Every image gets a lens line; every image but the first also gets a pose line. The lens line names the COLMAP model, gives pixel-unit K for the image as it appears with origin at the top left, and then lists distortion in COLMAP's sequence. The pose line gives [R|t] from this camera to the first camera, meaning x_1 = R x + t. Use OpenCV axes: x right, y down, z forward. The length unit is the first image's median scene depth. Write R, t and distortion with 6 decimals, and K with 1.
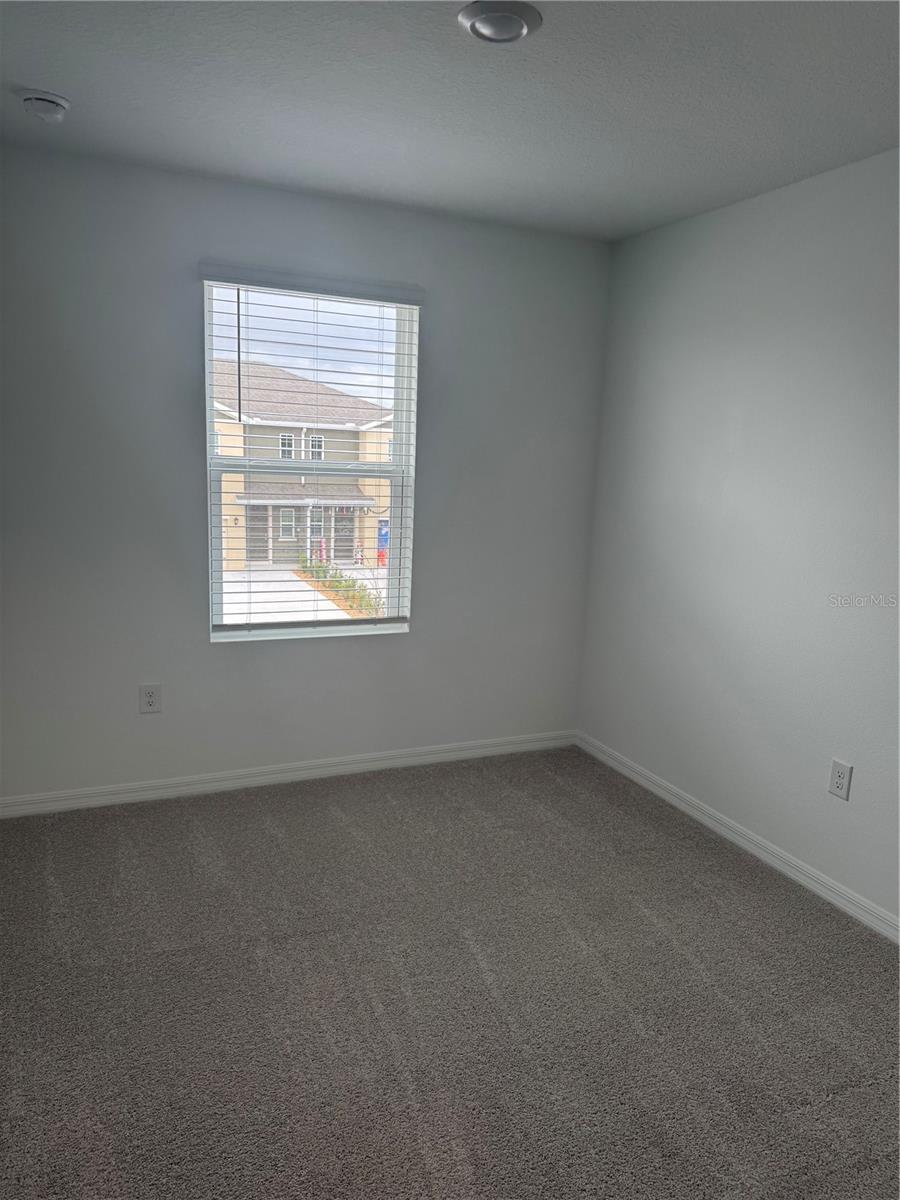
lens RADIAL K [[855.3, 0, 452.5], [0, 855.3, 605.3], [0, 0, 1]] dist [0.051093, -0.015722]
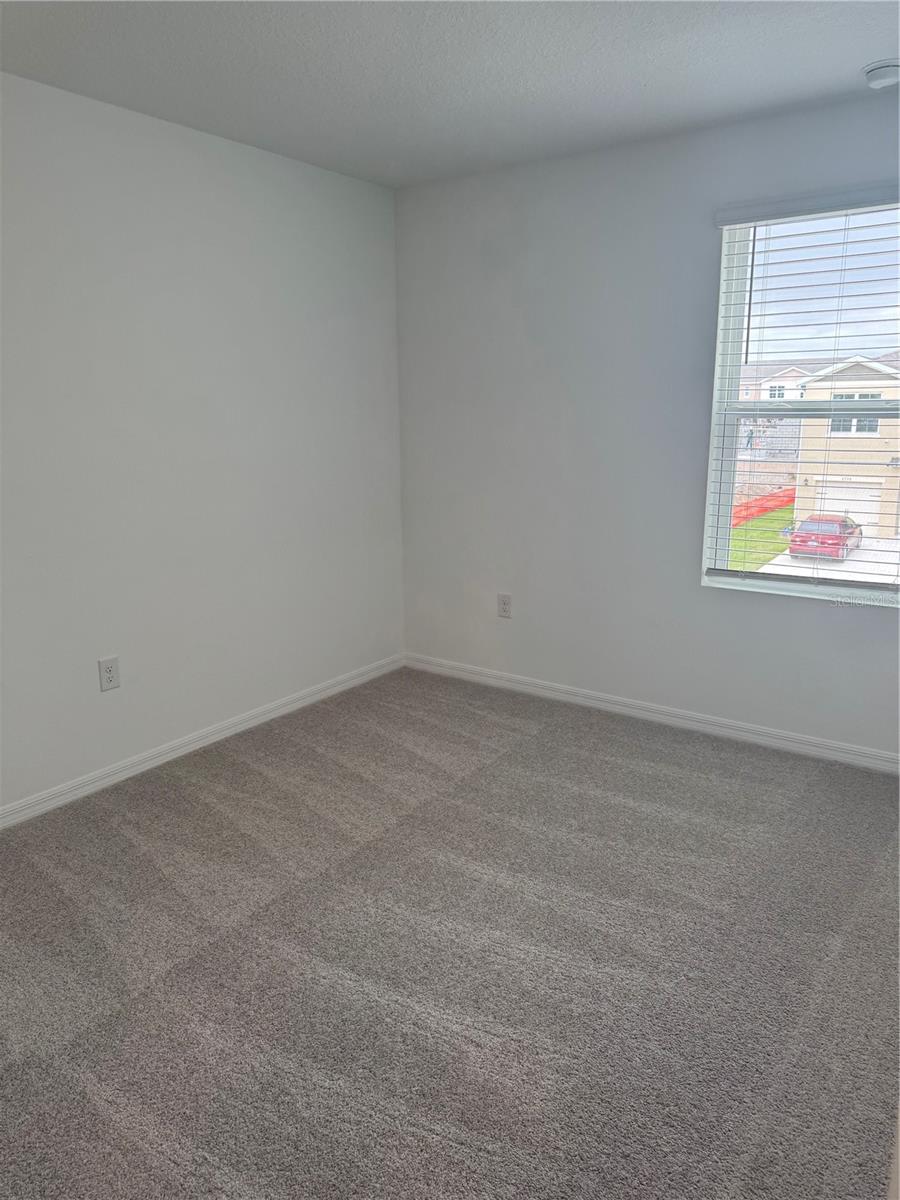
lens RADIAL K [[855.3, 0, 452.2], [0, 855.3, 598.7], [0, 0, 1]] dist [0.051093, -0.015722]
pose [[0.574257, 0.135242, -0.807427, 0.384643], [-0.099019, 0.990494, 0.095481, -0.009695], [0.812665, 0.025120, 0.582189, 0.156102]]
